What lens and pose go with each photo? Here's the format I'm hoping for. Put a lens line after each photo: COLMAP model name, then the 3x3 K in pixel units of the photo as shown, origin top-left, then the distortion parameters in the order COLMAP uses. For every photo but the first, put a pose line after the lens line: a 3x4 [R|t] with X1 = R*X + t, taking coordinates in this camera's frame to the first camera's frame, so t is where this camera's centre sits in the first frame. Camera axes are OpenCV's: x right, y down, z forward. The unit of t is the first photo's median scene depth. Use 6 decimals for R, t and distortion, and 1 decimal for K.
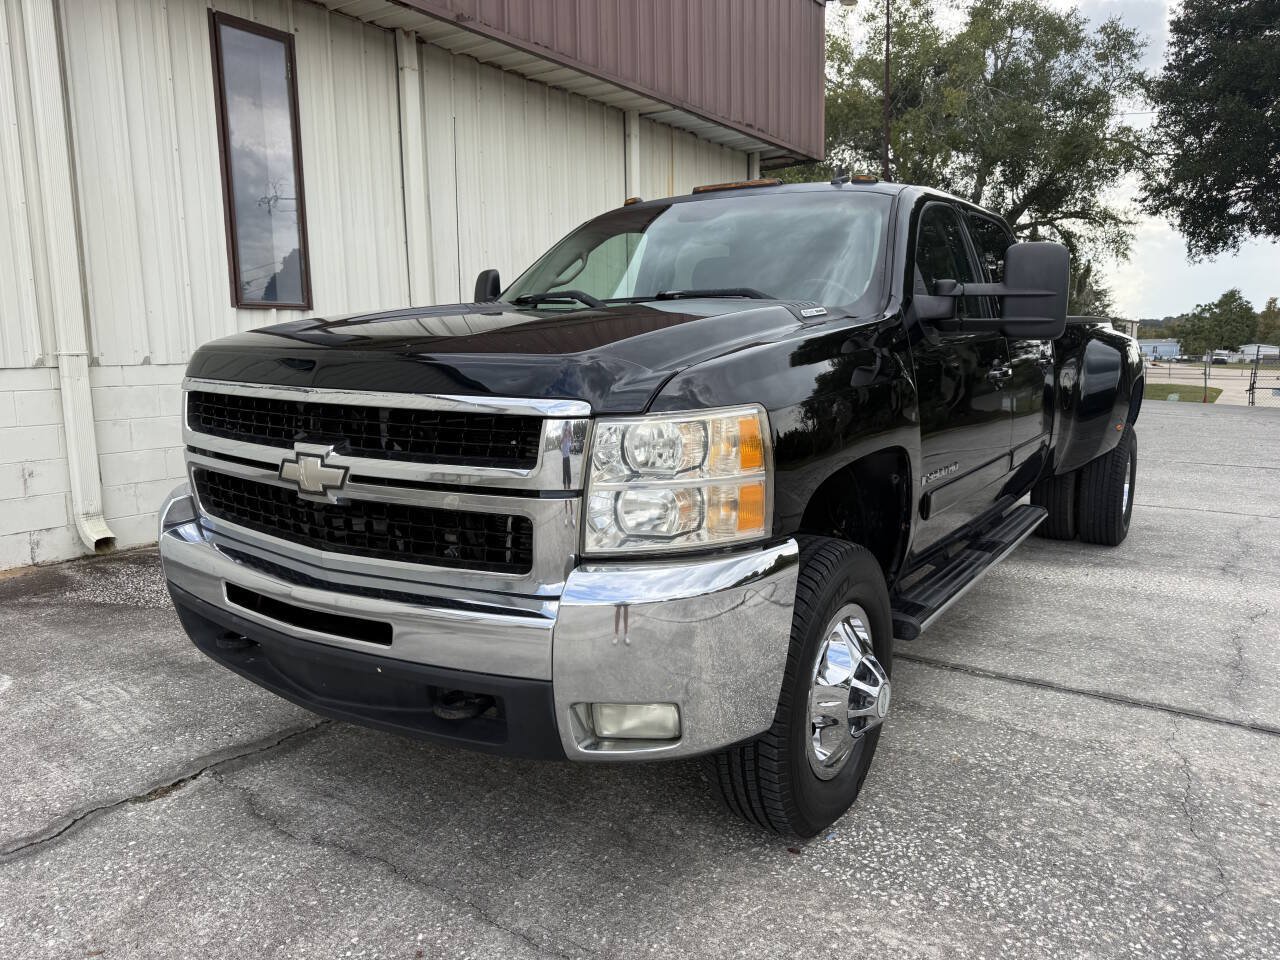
lens RADIAL K [[909.7, 0, 639.4], [0, 909.7, 478.1], [0, 0, 1]] dist [0.023927, -0.026991]
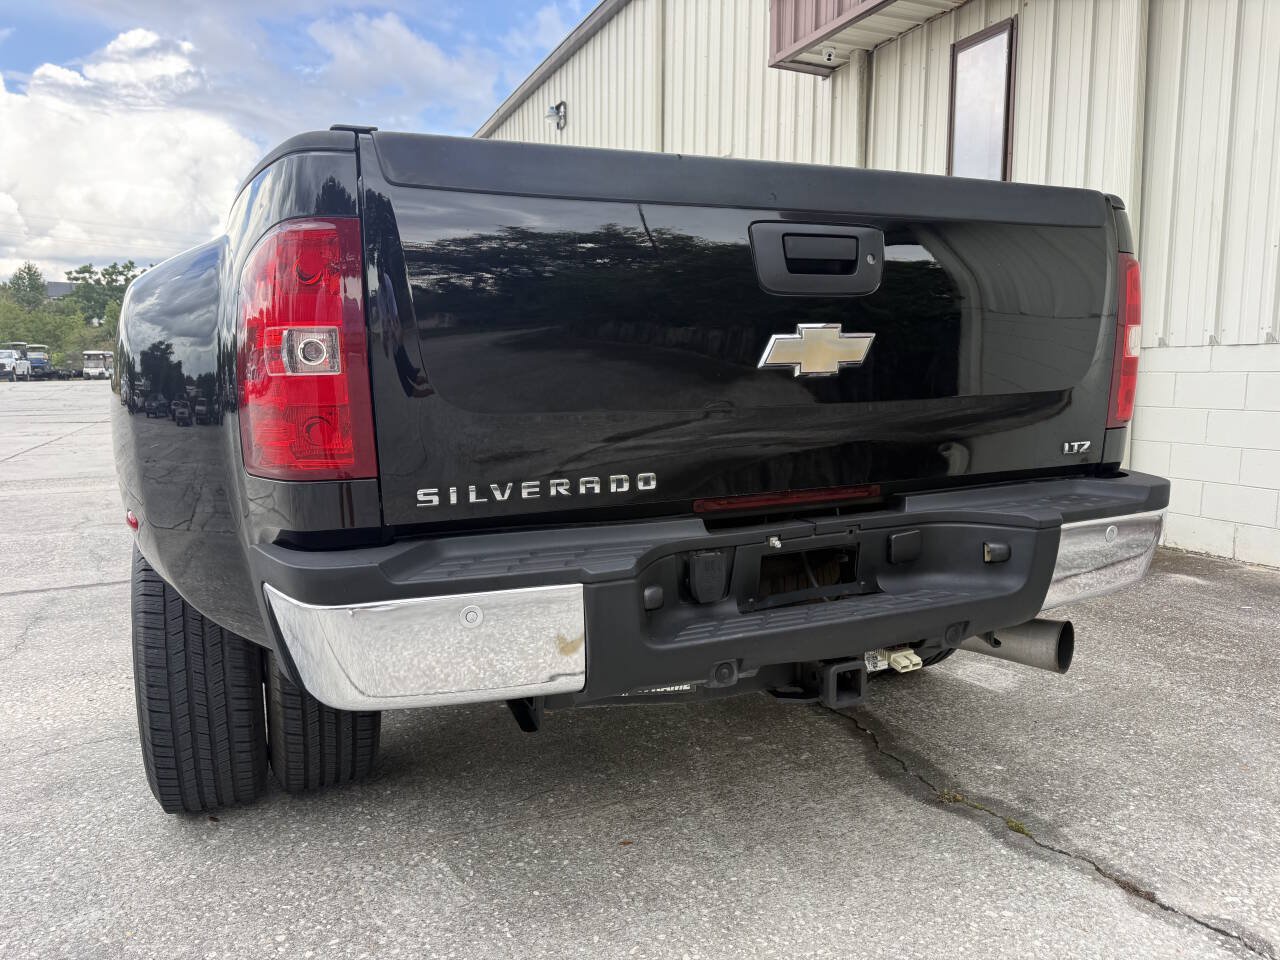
lens RADIAL K [[909.7, 0, 641.3], [0, 909.7, 466.1], [0, 0, 1]] dist [0.023927, -0.026991]
pose [[-0.533482, 0.100538, -0.839815, 1.076005], [-0.111699, 0.975840, 0.187777, -0.248873], [0.838403, 0.193982, -0.509363, 1.964448]]
